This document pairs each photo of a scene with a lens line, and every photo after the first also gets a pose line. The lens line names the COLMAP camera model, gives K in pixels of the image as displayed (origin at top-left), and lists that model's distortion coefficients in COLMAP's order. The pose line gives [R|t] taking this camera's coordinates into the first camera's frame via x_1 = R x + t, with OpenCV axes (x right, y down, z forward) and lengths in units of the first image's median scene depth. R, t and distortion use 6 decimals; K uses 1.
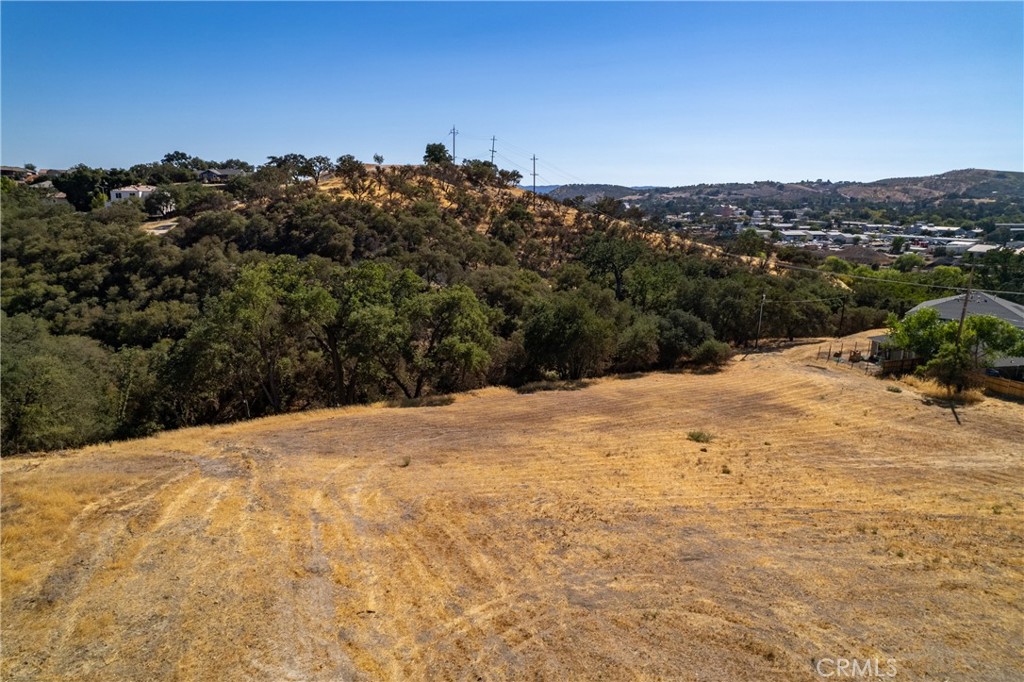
lens RADIAL K [[653.2, 0, 509.9], [0, 653.2, 344.8], [0, 0, 1]] dist [-0.048466, 0.029977]
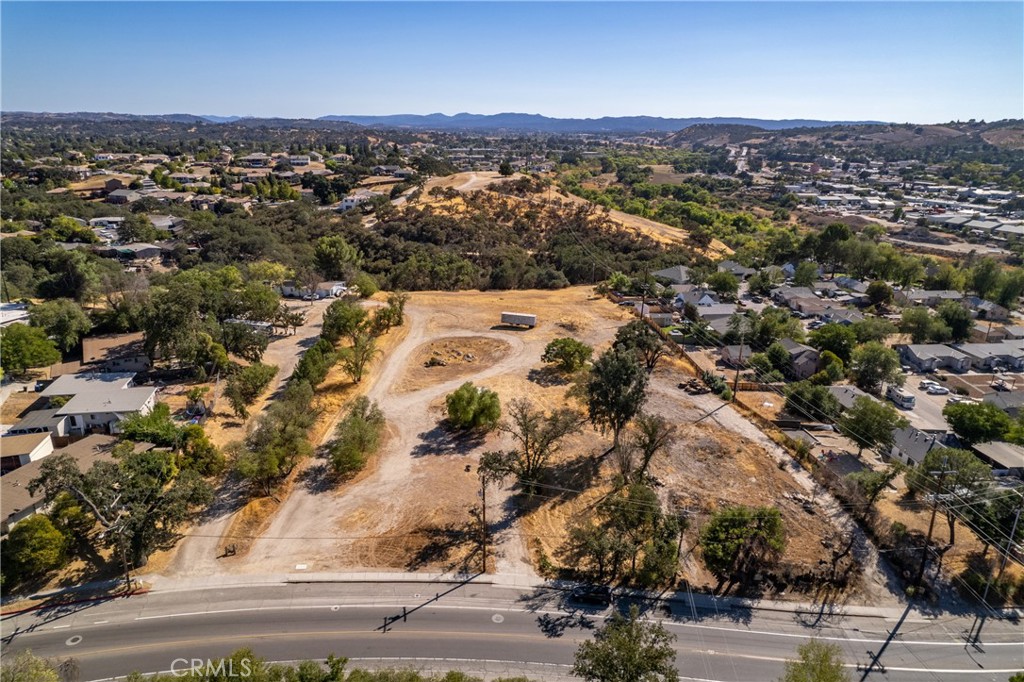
lens RADIAL K [[653.2, 0, 512.6], [0, 653.2, 341.9], [0, 0, 1]] dist [-0.048466, 0.029977]
pose [[0.980394, 0.057183, -0.188569, 0.585561], [-0.039412, 0.994535, 0.096682, -0.001770], [0.193067, -0.087355, 0.977289, -1.668789]]
